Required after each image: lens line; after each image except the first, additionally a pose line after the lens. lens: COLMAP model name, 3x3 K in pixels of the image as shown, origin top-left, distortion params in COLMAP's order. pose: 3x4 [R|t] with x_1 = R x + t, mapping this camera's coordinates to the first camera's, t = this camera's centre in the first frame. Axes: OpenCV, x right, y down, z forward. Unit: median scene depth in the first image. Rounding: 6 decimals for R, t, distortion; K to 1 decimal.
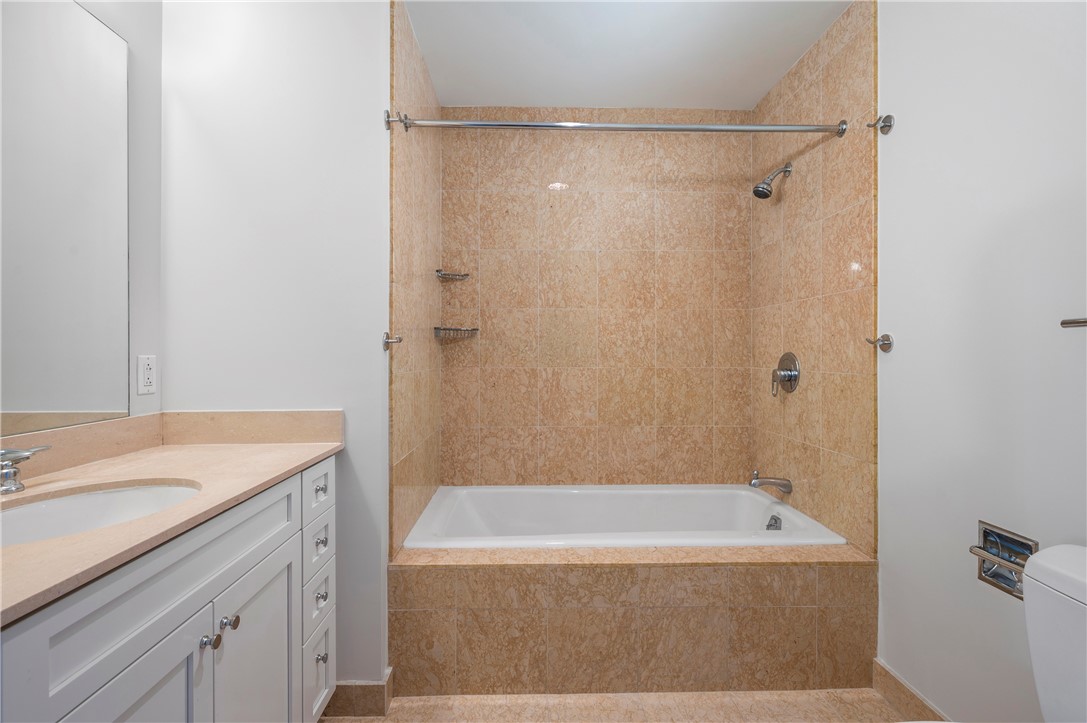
lens RADIAL K [[514.2, 0, 543.5], [0, 514.2, 361.5], [0, 0, 1]] dist [0.008297, -0.000197]
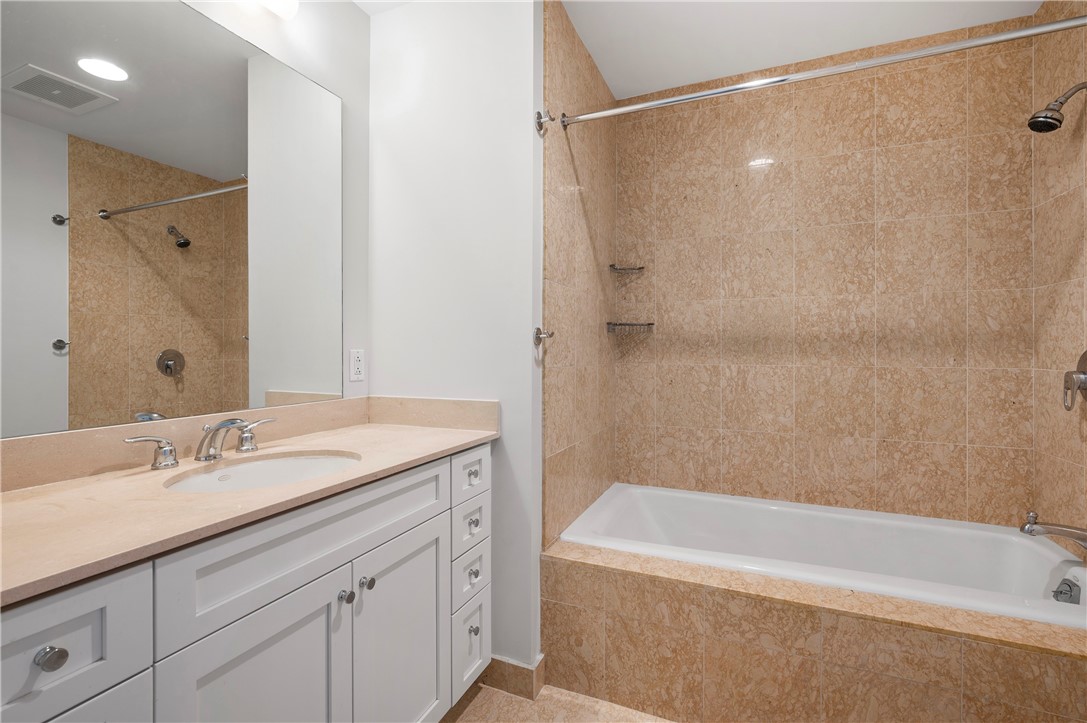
lens RADIAL K [[503.0, 0, 533.2], [0, 503.0, 355.3], [0, 0, 1]] dist [0.003105, 0.000557]
pose [[0.903122, 0.006383, -0.429337, 0.092359], [-0.008372, 0.999961, -0.002742, 0.001059], [0.429302, 0.006071, 0.903140, 0.068975]]
